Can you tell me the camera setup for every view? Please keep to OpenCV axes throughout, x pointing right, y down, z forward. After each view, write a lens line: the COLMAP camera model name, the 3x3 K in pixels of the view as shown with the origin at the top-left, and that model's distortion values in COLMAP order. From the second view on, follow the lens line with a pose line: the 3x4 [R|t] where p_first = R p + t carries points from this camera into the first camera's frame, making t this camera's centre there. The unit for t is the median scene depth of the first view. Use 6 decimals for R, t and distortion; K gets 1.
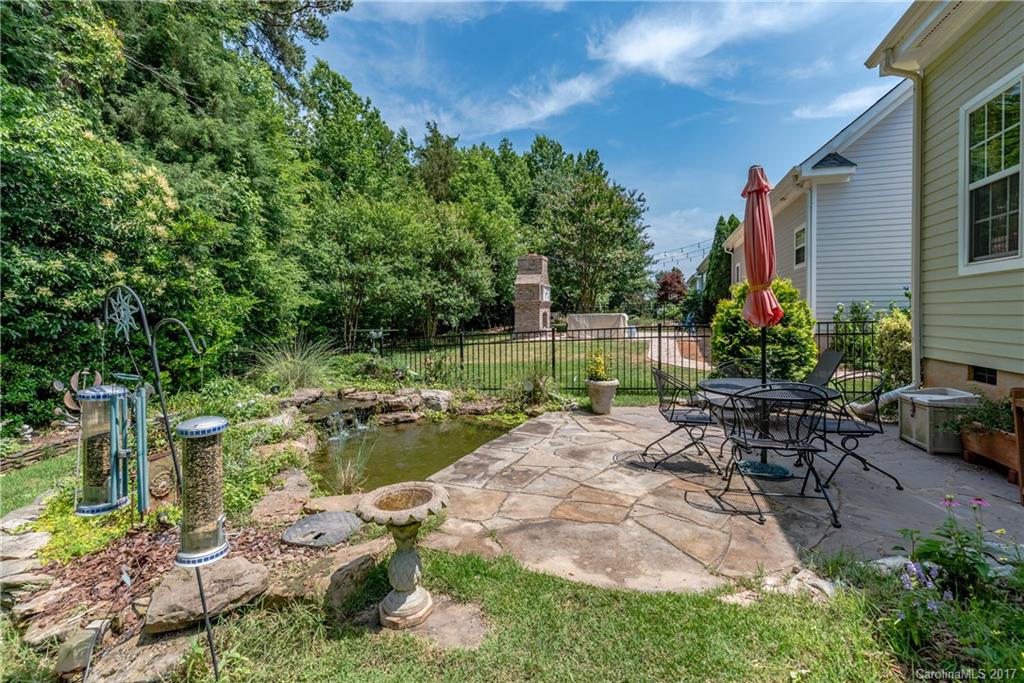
lens RADIAL K [[444.6, 0, 512.0], [0, 444.6, 341.5], [0, 0, 1]] dist [0.001330, 0.000128]
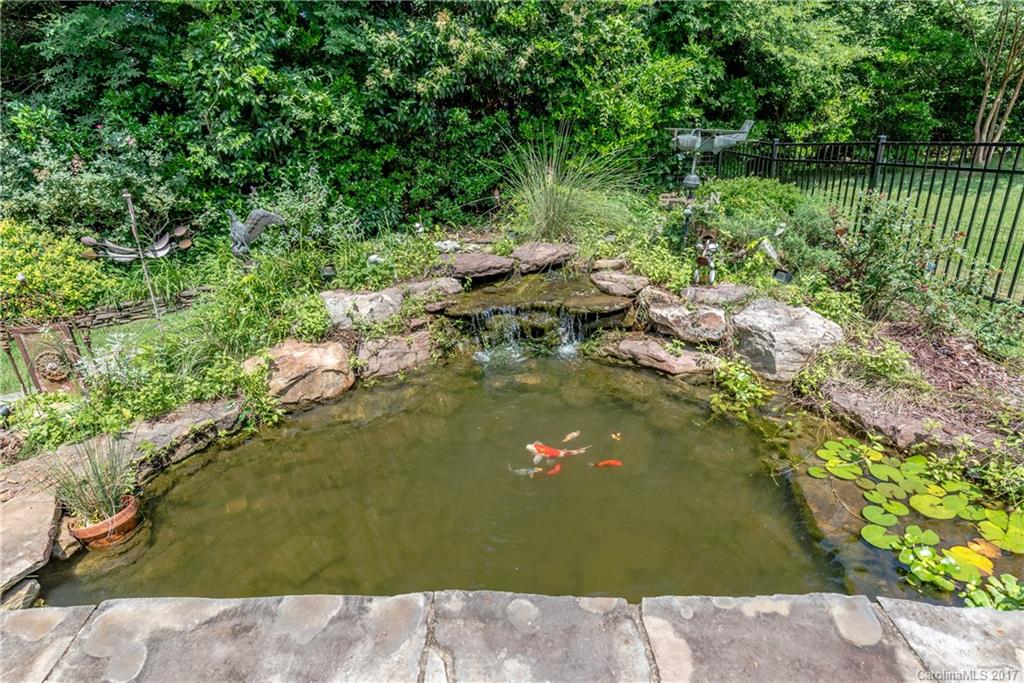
lens RADIAL K [[561.9, 0, 512.0], [0, 561.9, 341.5], [0, 0, 1]] dist [-0.000698, -0.000163]
pose [[0.385155, 0.351037, -0.853480, 0.154736], [-0.015218, 0.927119, 0.374458, -0.040828], [0.922726, -0.131236, 0.362427, 0.708181]]
